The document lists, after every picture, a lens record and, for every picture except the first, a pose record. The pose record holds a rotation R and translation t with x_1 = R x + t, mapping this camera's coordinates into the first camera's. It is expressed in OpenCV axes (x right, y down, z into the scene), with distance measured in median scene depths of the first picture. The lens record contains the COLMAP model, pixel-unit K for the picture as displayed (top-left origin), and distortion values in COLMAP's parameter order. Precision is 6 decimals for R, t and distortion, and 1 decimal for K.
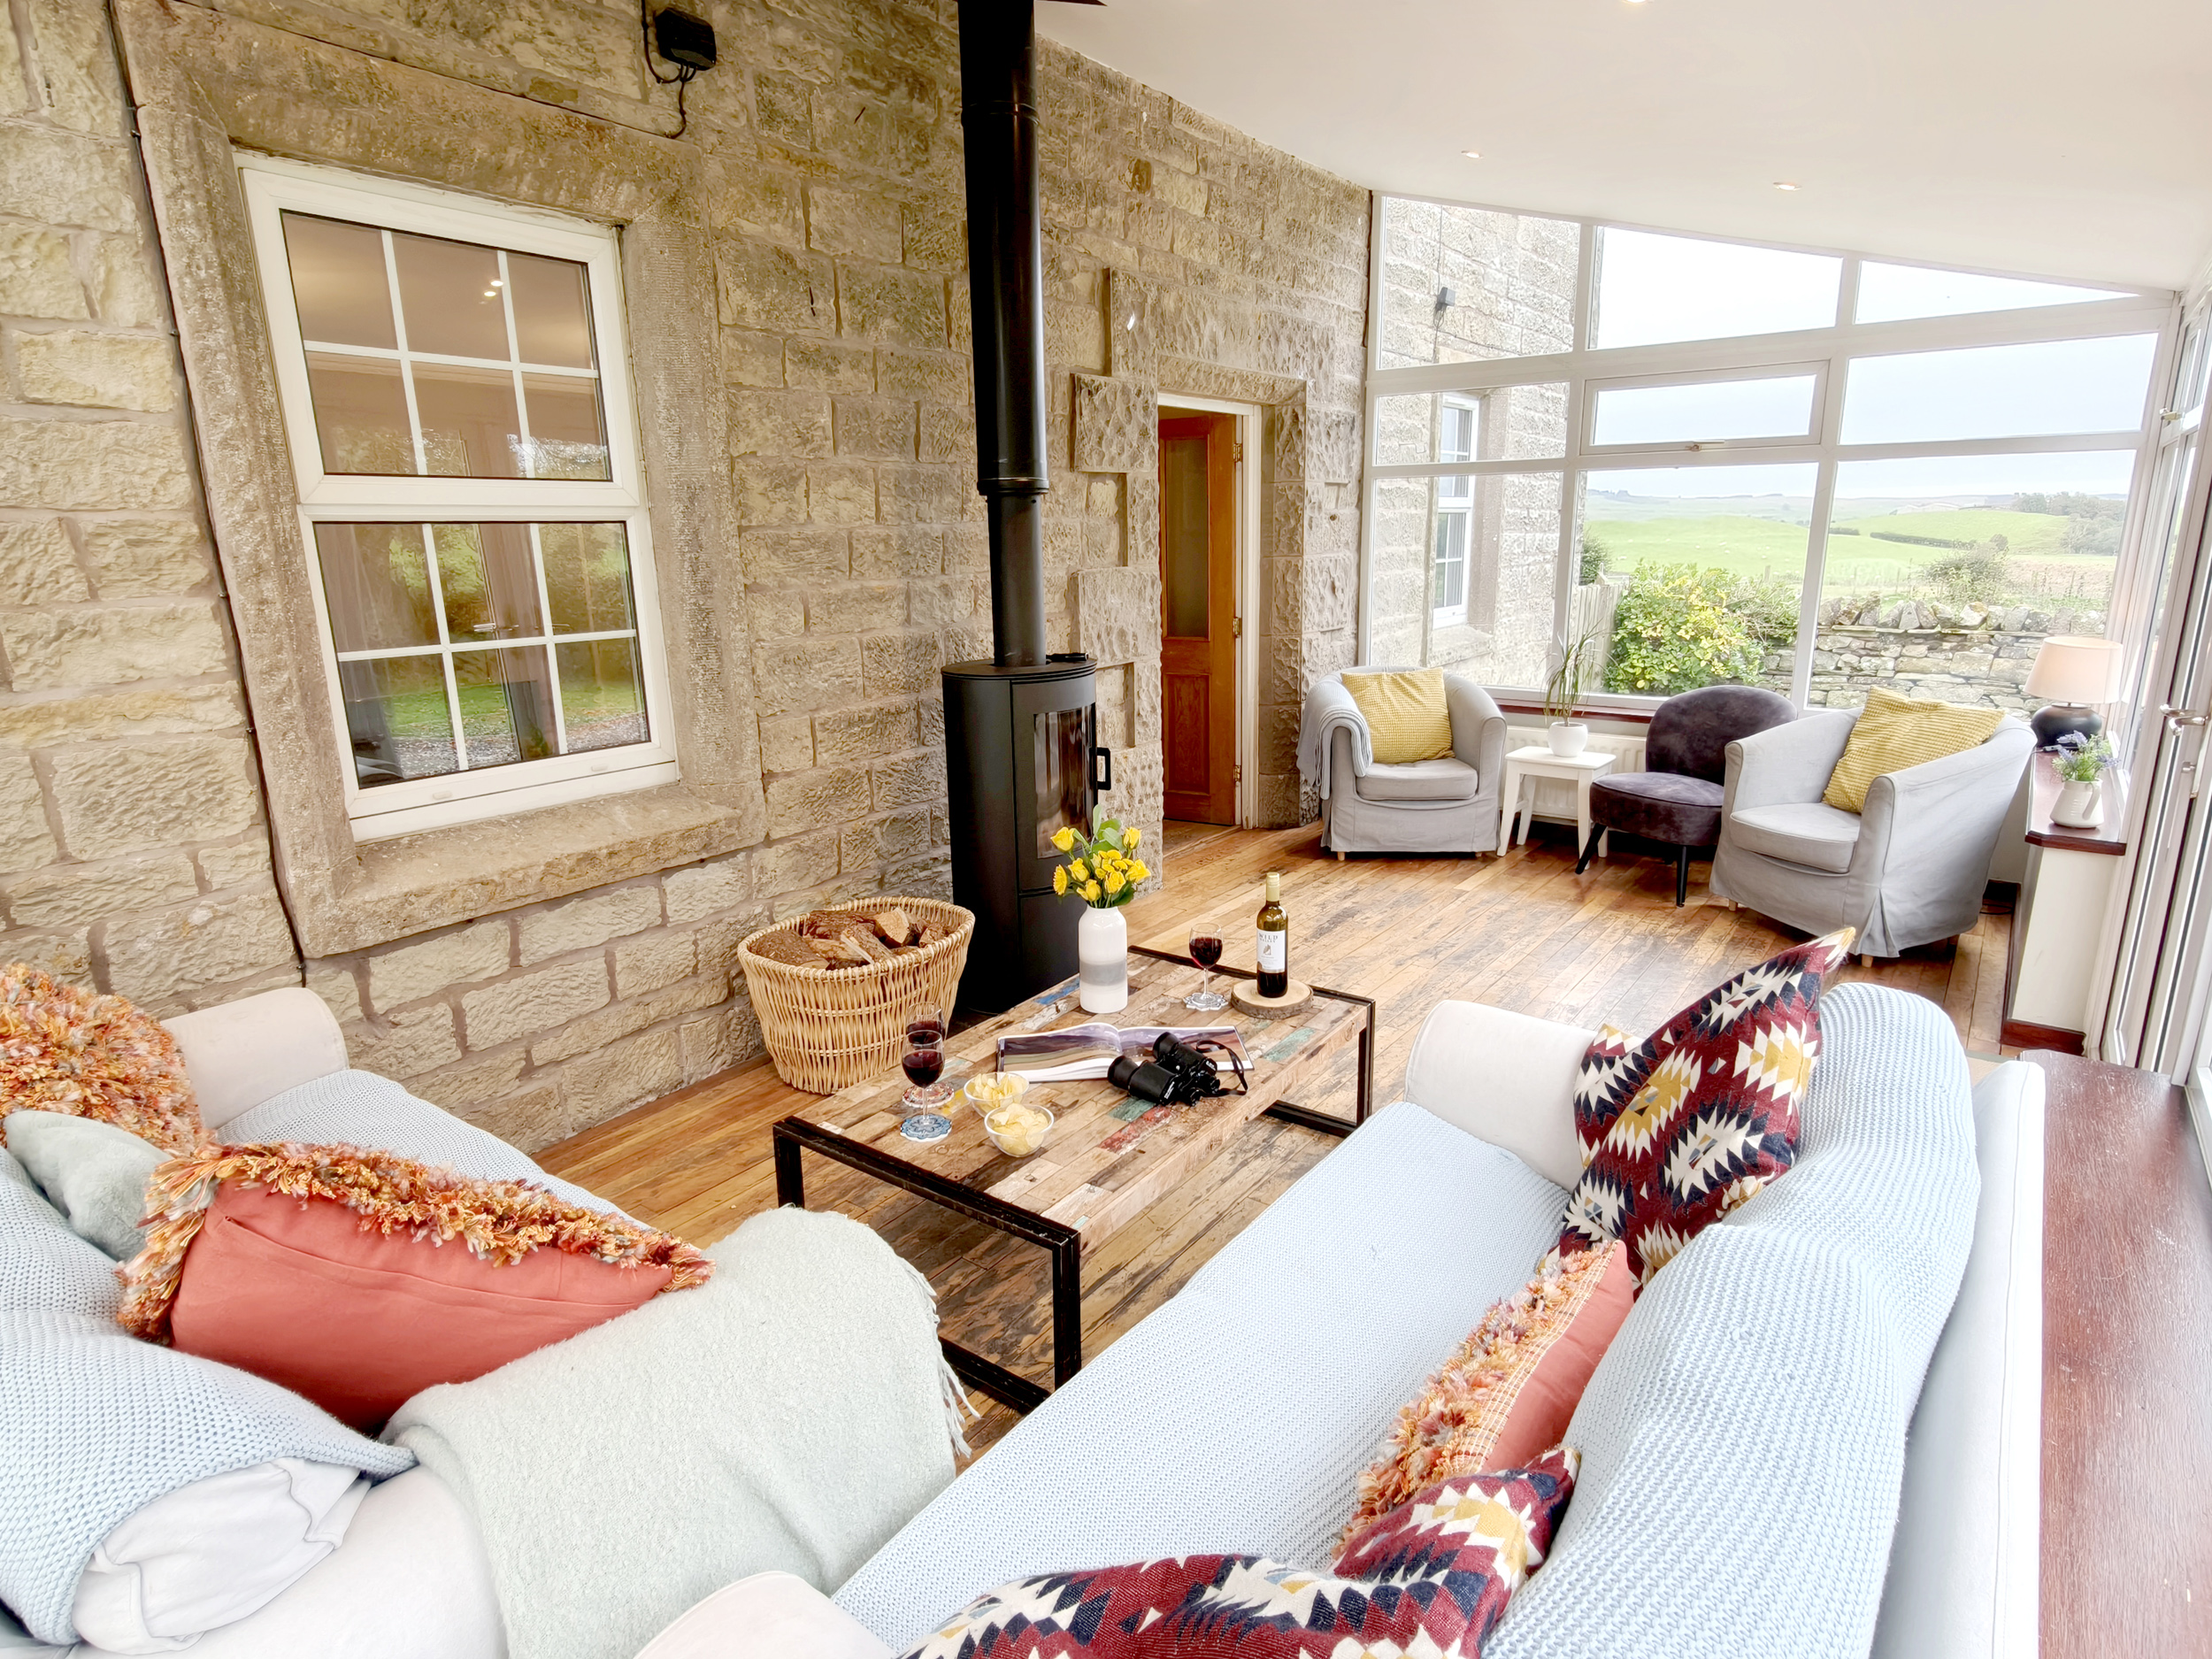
lens RADIAL K [[1192.7, 0, 1112.5], [0, 1192.7, 827.8], [0, 0, 1]] dist [0.001249, 0.000810]
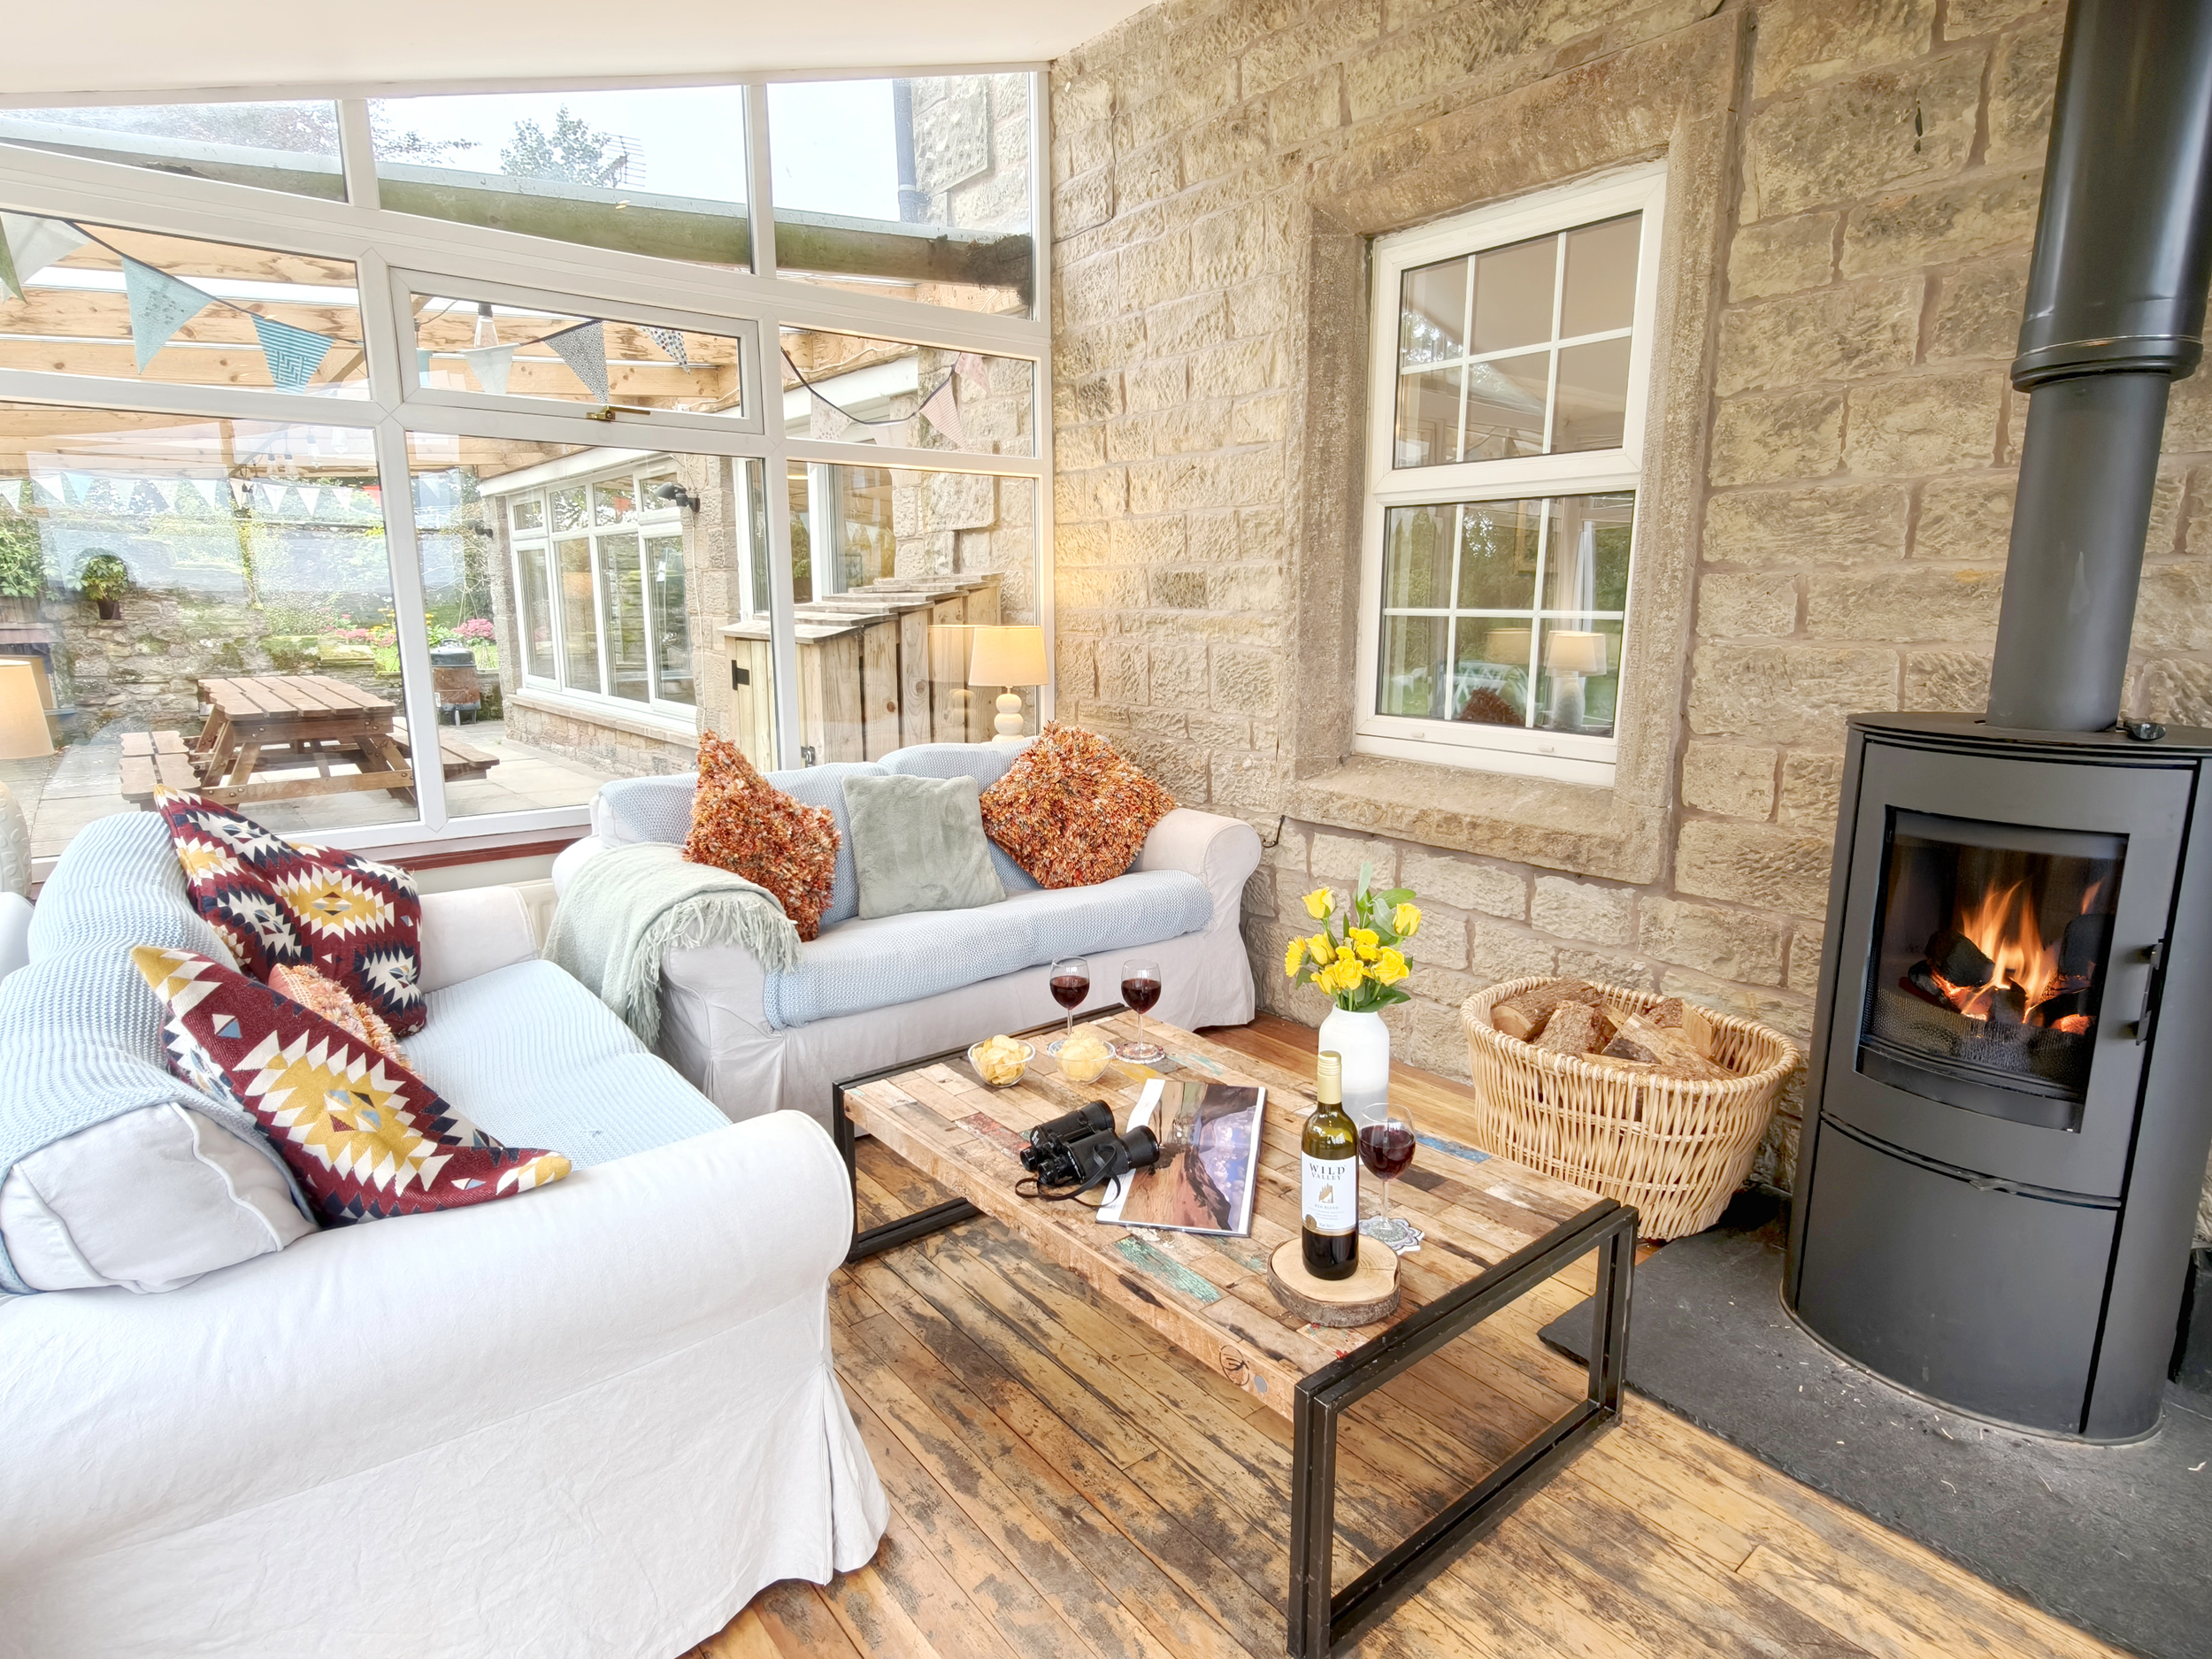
lens RADIAL K [[1192.7, 0, 1110.1], [0, 1192.7, 829.9], [0, 0, 1]] dist [0.001249, 0.000810]
pose [[-0.256283, 0.202060, -0.945246, 0.561601], [-0.231638, 0.936573, 0.263010, -0.153371], [0.938436, 0.286360, -0.193223, 0.827045]]
